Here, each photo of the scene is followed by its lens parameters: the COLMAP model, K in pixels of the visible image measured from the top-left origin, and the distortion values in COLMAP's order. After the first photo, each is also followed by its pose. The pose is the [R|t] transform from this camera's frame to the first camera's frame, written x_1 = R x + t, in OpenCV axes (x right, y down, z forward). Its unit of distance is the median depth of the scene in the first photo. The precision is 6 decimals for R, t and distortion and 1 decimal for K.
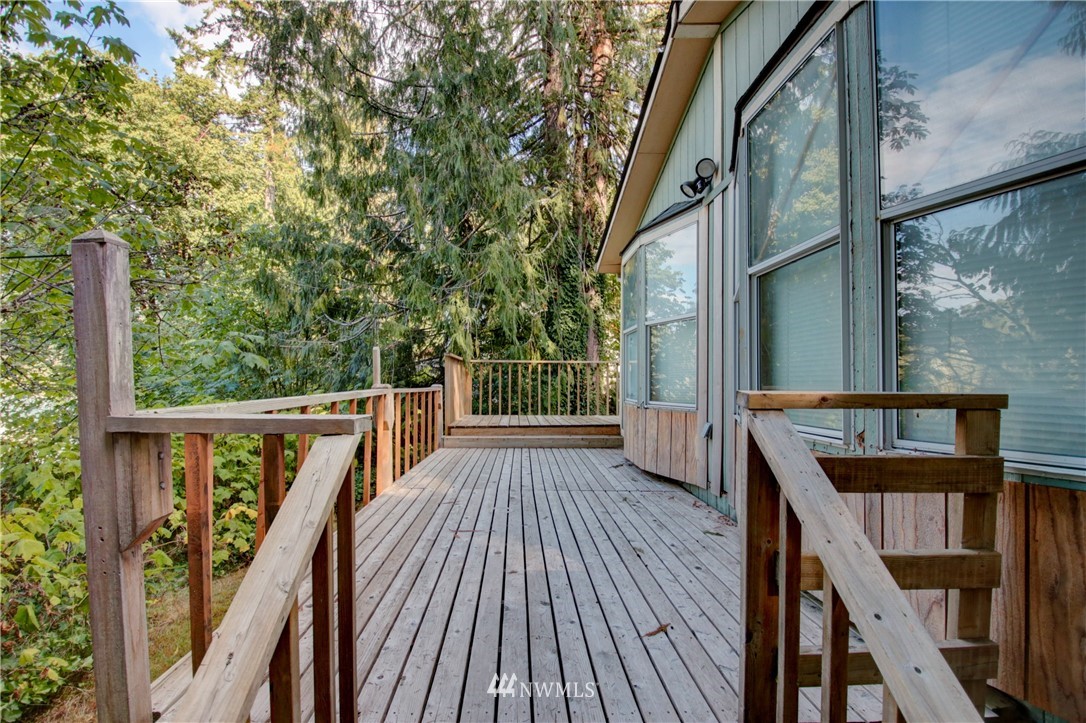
lens RADIAL K [[525.6, 0, 556.2], [0, 525.6, 381.0], [0, 0, 1]] dist [0.001770, -0.024093]
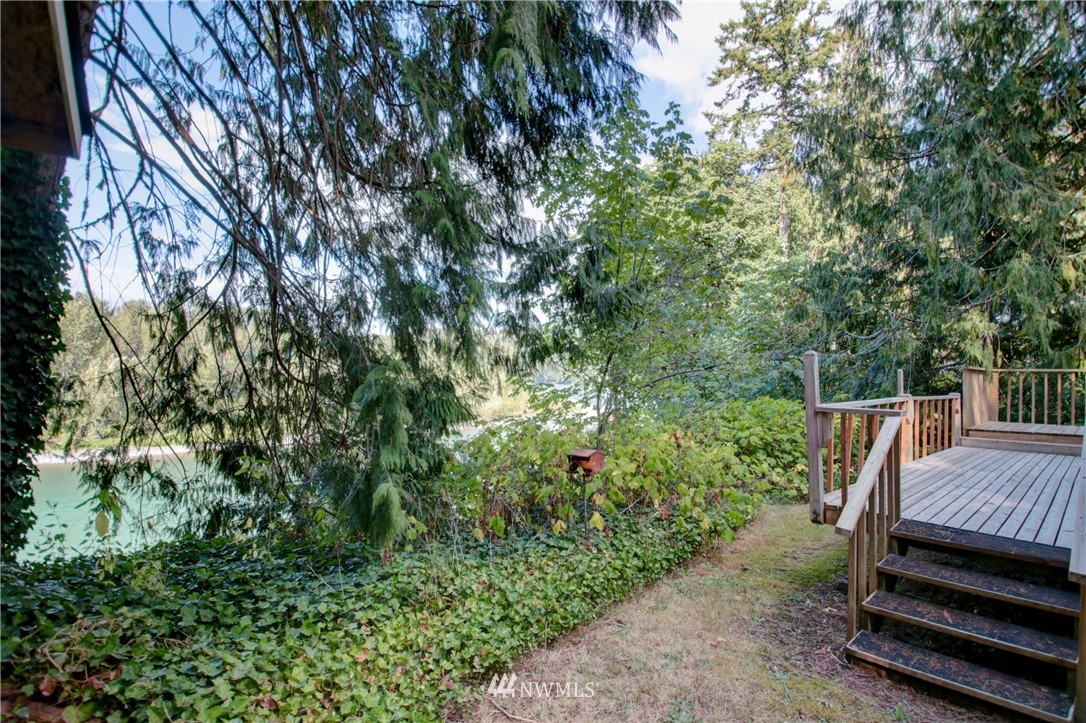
lens RADIAL K [[506.4, 0, 544.2], [0, 506.4, 373.7], [0, 0, 1]] dist [0.008736, -0.020175]
pose [[0.601899, -0.003884, -0.798563, 0.109441], [-0.007919, 0.999910, -0.010832, -0.014756], [0.798533, 0.012843, 0.601814, -0.372910]]
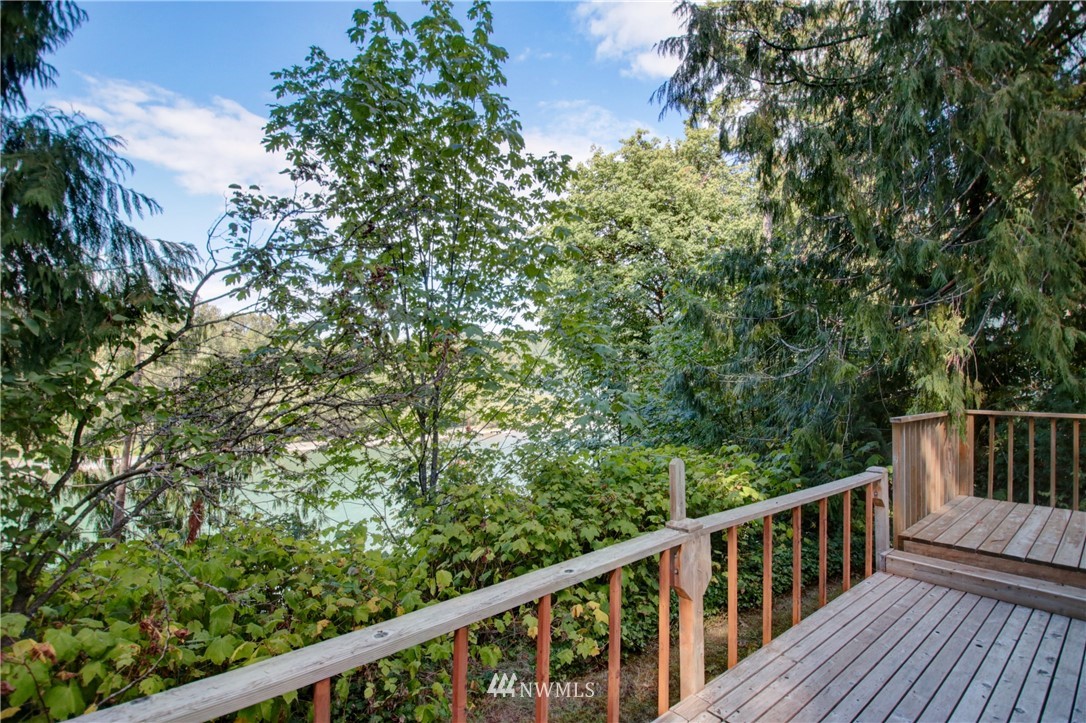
lens RADIAL K [[506.4, 0, 544.2], [0, 506.4, 373.7], [0, 0, 1]] dist [0.008736, -0.020175]
pose [[0.591343, -0.011124, -0.806344, 0.027576], [-0.006450, 0.999808, -0.018524, -0.074601], [0.806395, 0.016155, 0.591157, 0.233956]]
